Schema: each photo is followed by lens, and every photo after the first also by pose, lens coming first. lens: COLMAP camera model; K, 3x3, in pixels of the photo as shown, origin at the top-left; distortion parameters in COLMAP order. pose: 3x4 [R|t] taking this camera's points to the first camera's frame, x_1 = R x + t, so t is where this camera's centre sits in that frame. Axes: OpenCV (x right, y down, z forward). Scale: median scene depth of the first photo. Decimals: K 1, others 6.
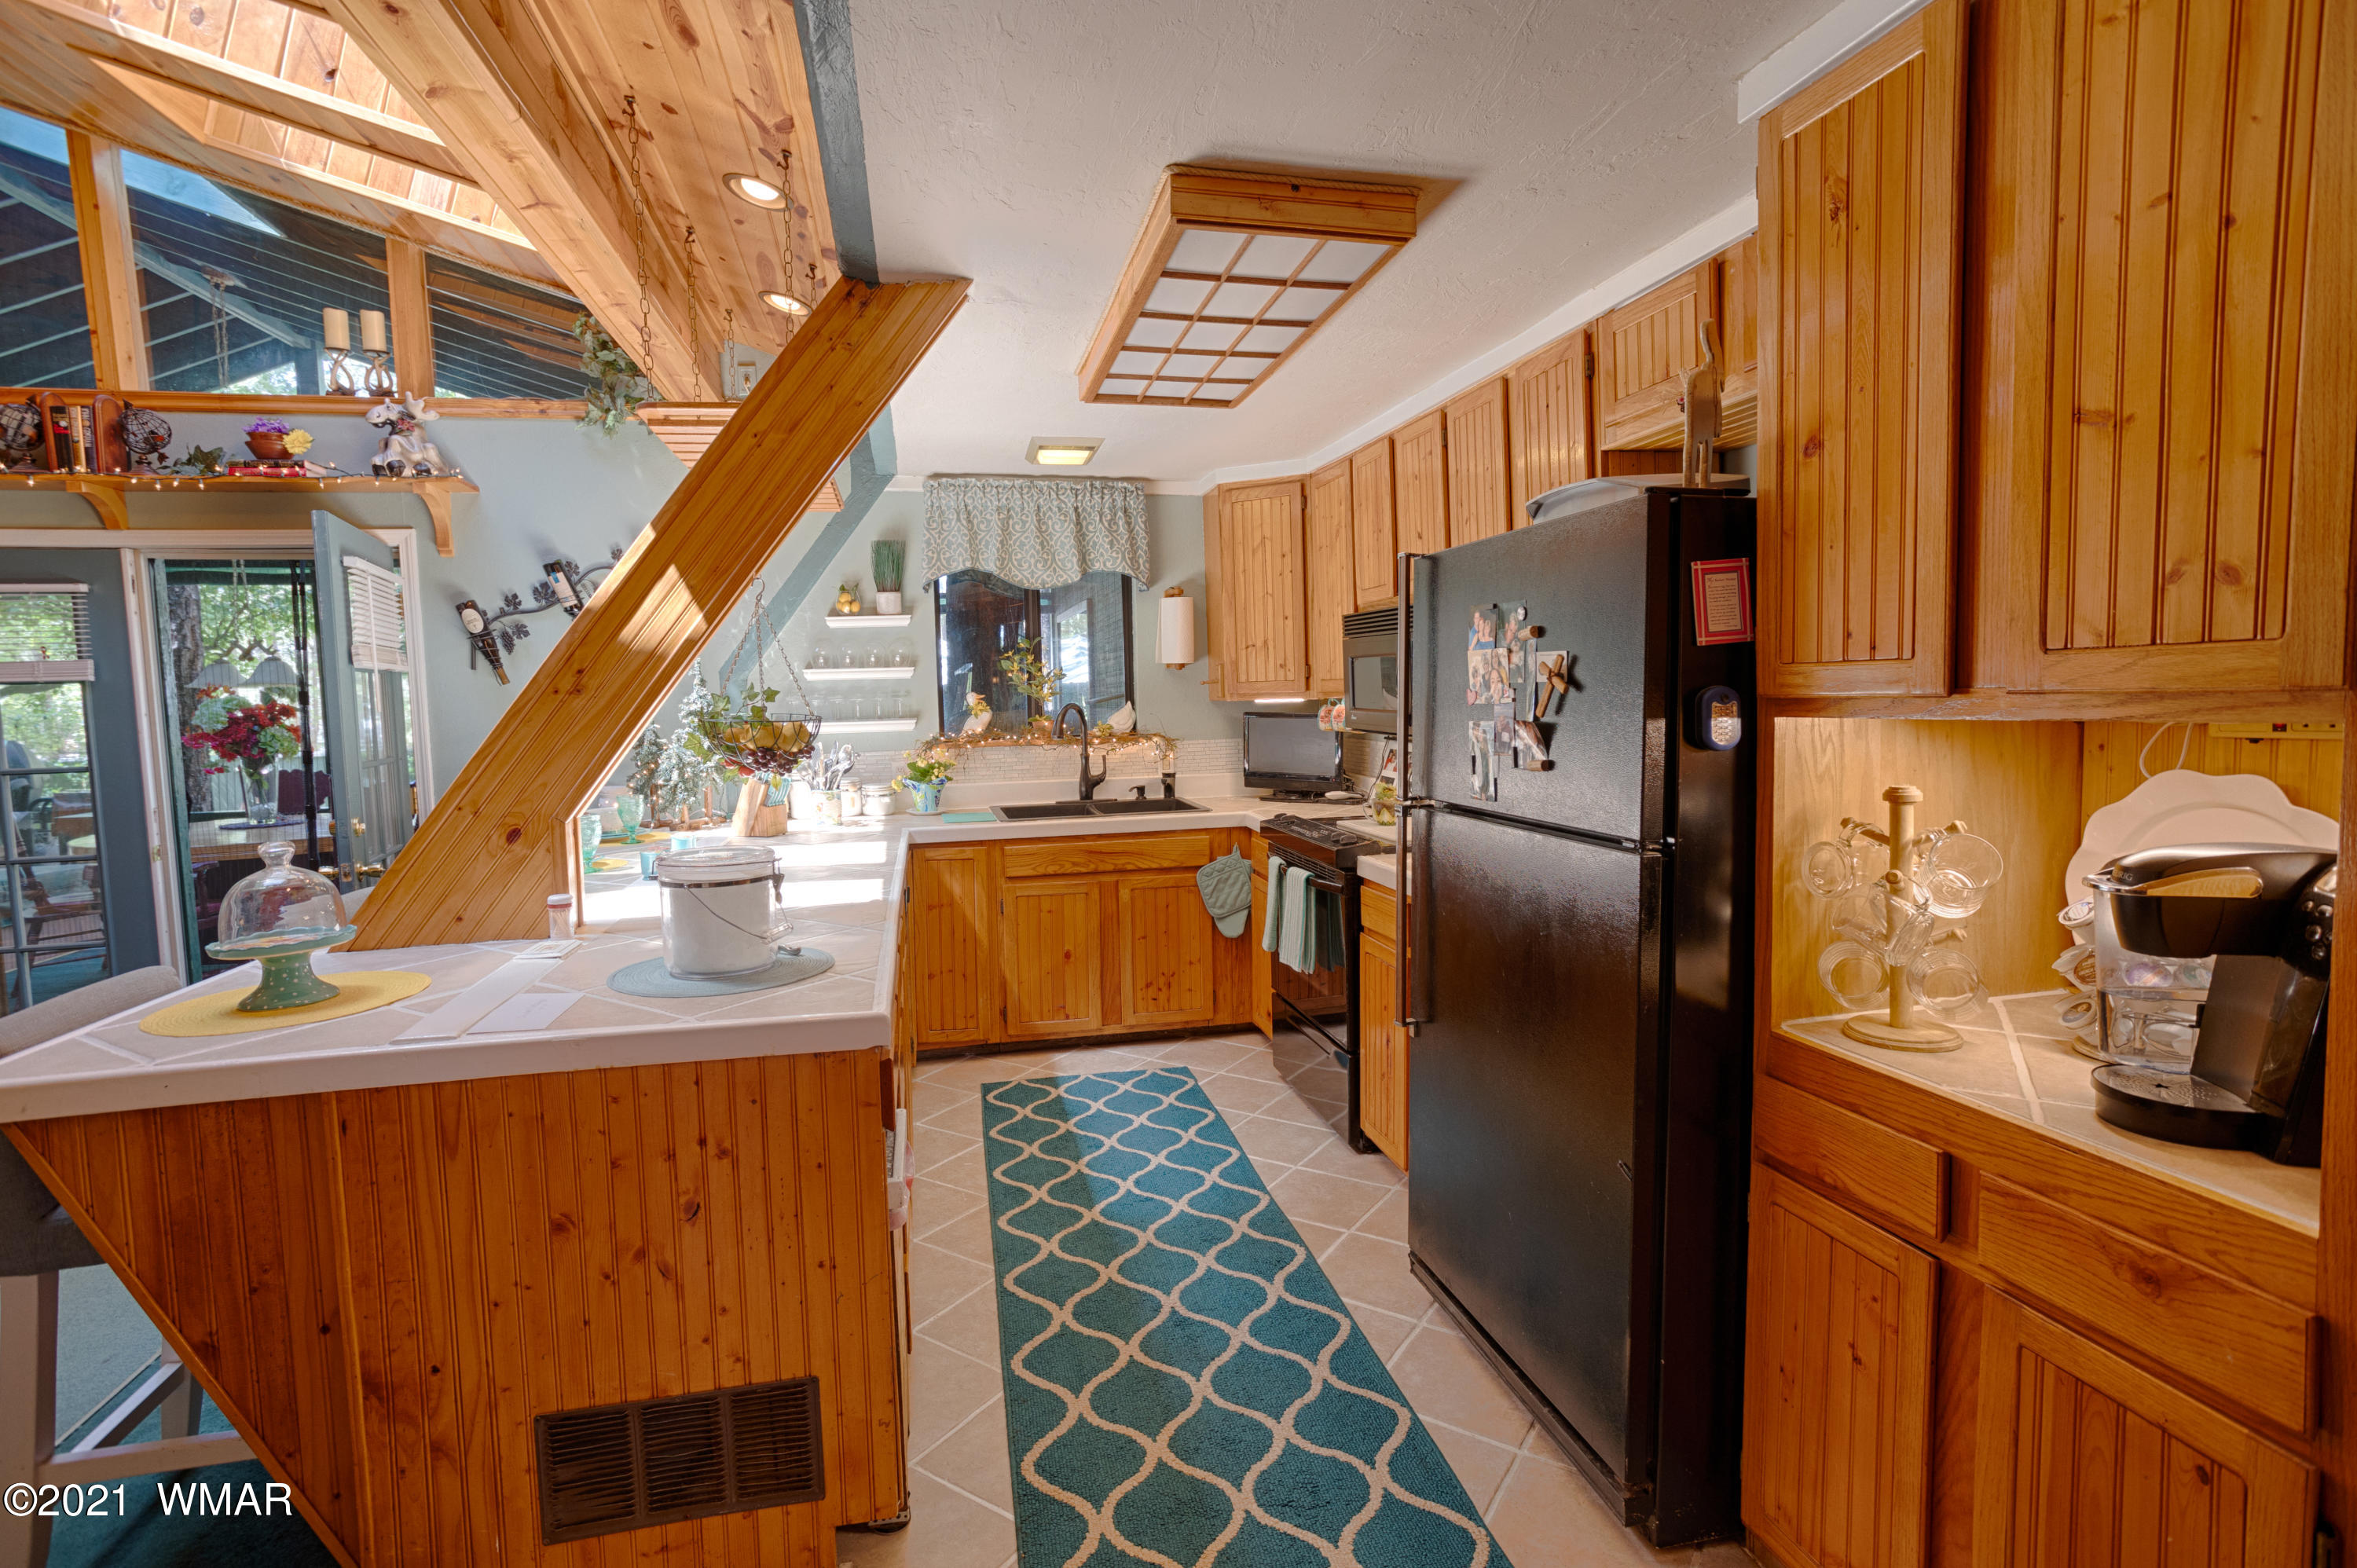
lens RADIAL K [[1115.7, 0, 1178.5], [0, 1115.7, 784.0], [0, 0, 1]] dist [-0.027927, 0.024696]
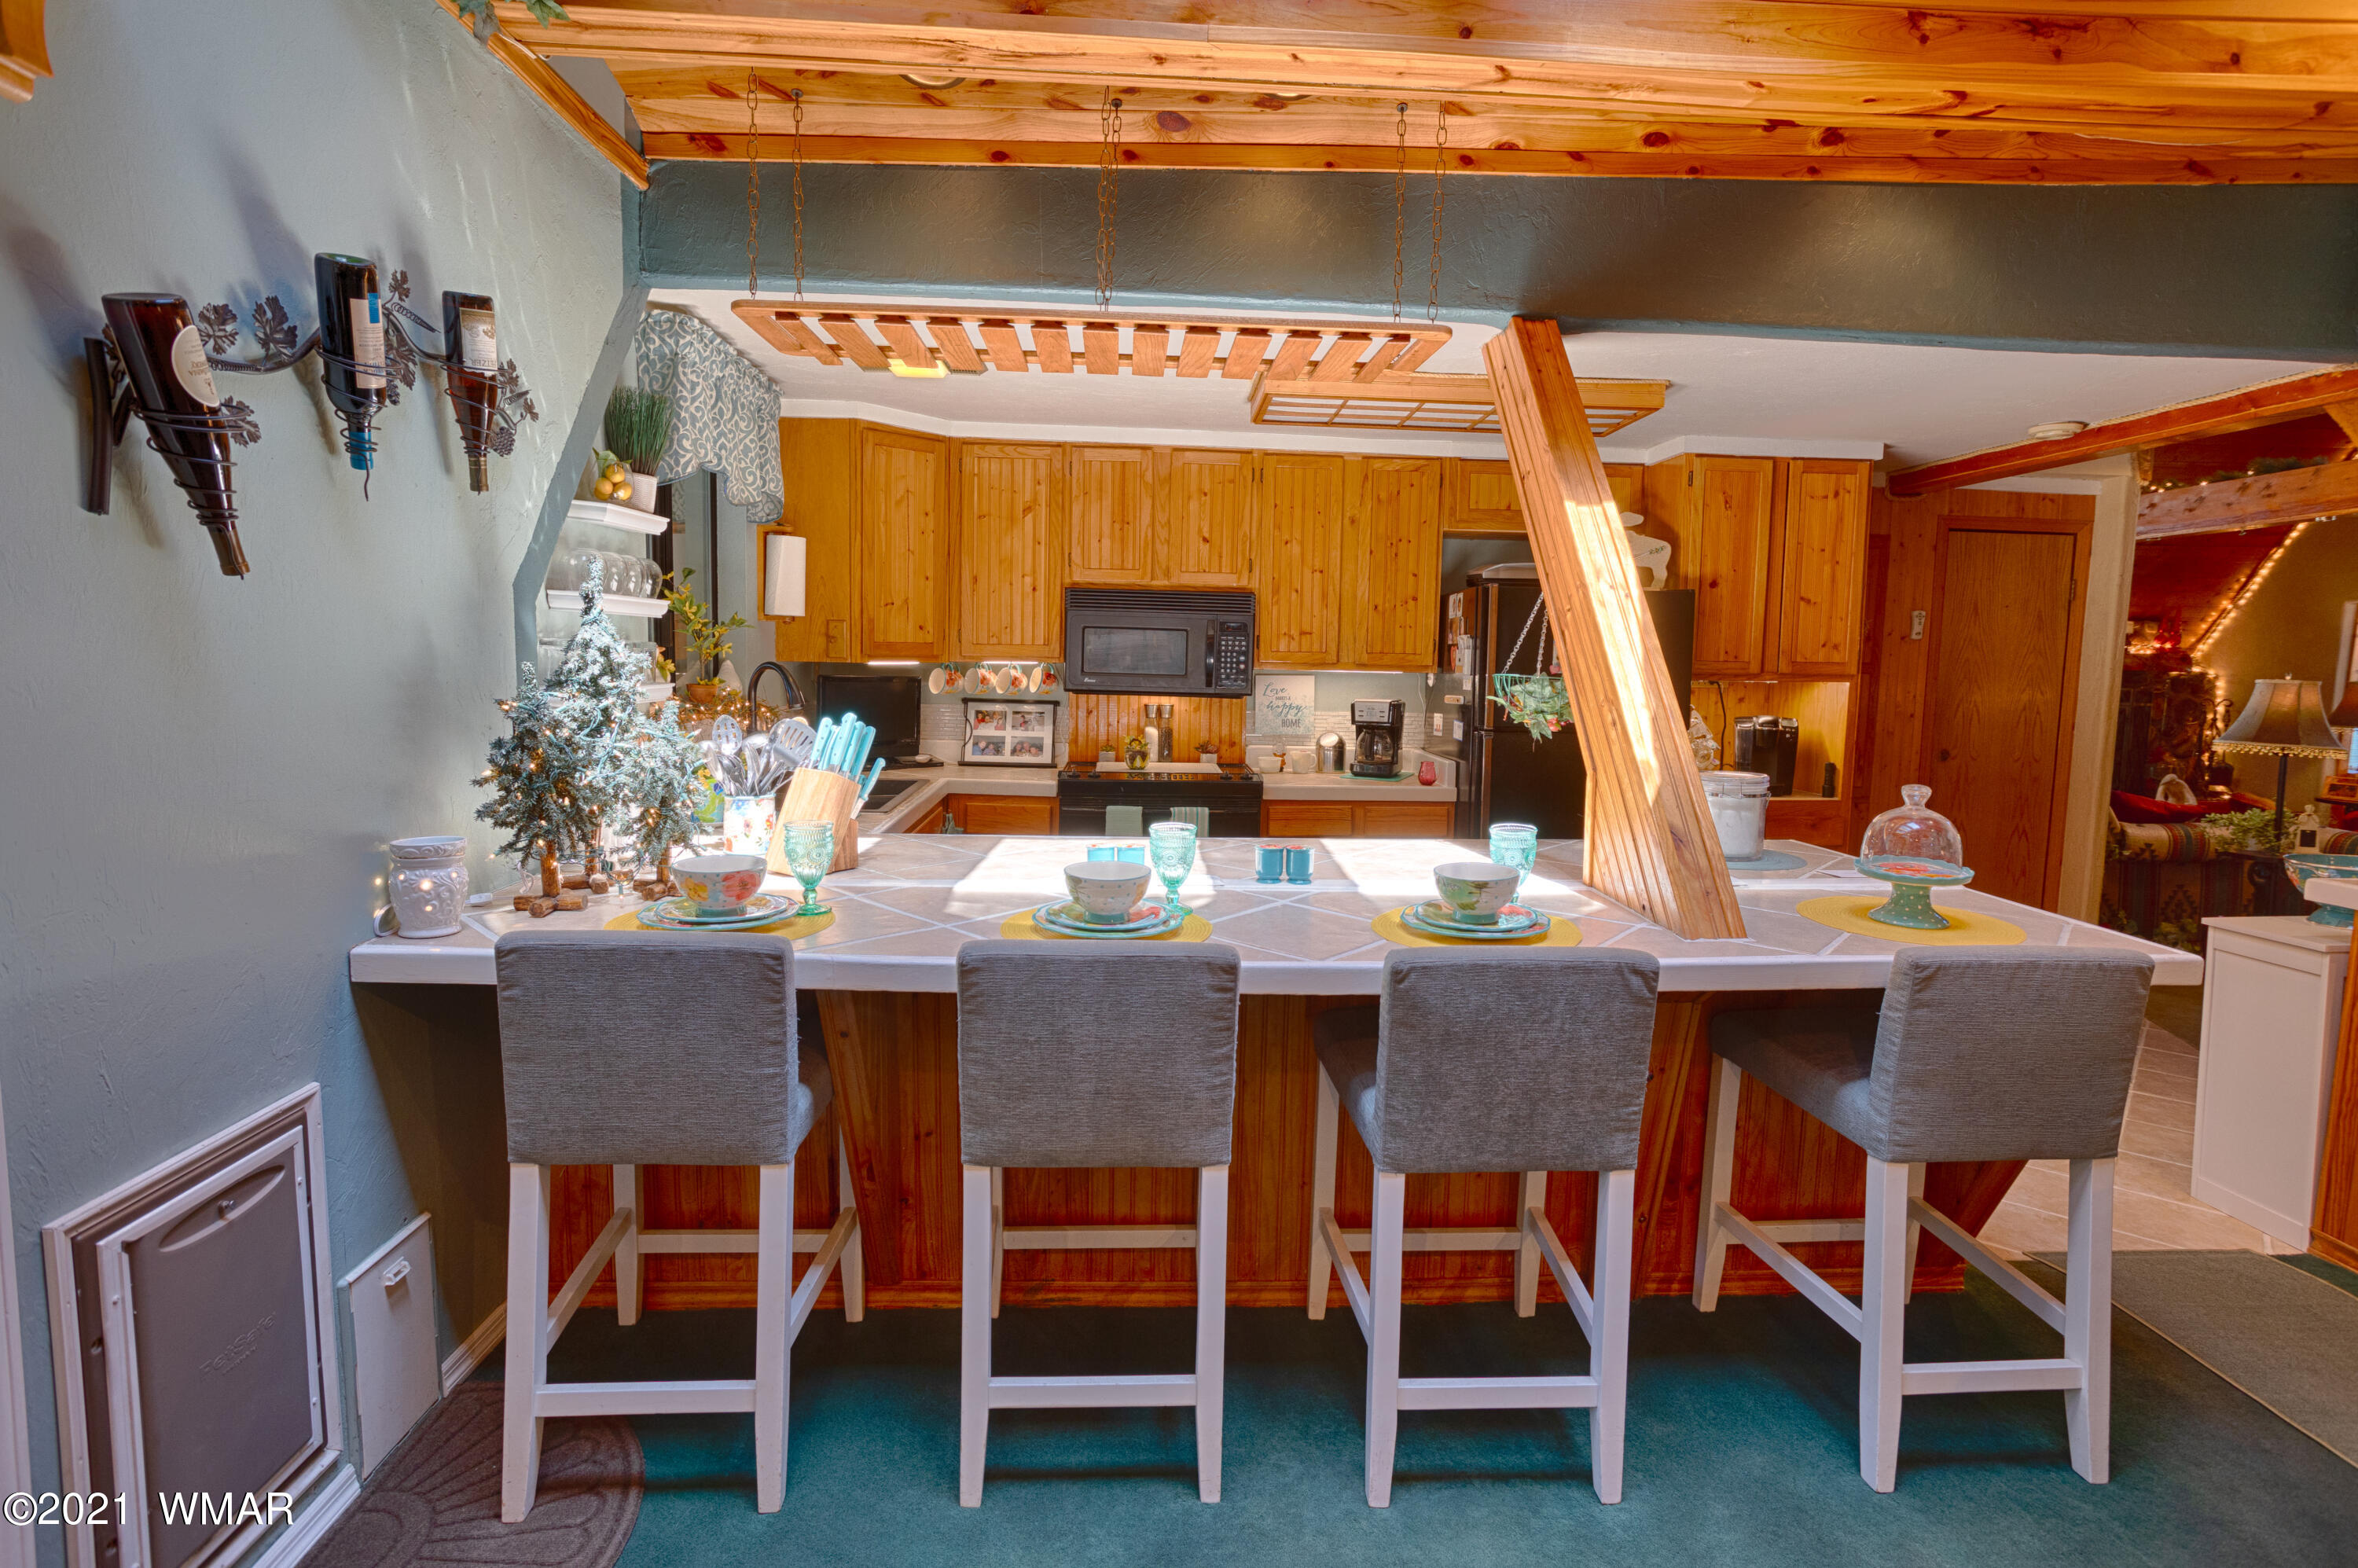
lens RADIAL K [[1116.2, 0, 1179.0], [0, 1116.2, 784.0], [0, 0, 1]] dist [-0.027927, 0.024696]
pose [[0.171801, -0.087386, 0.981248, -0.832925], [0.060292, 0.995123, 0.078065, -0.033156], [-0.983285, 0.045749, 0.176232, 0.619246]]
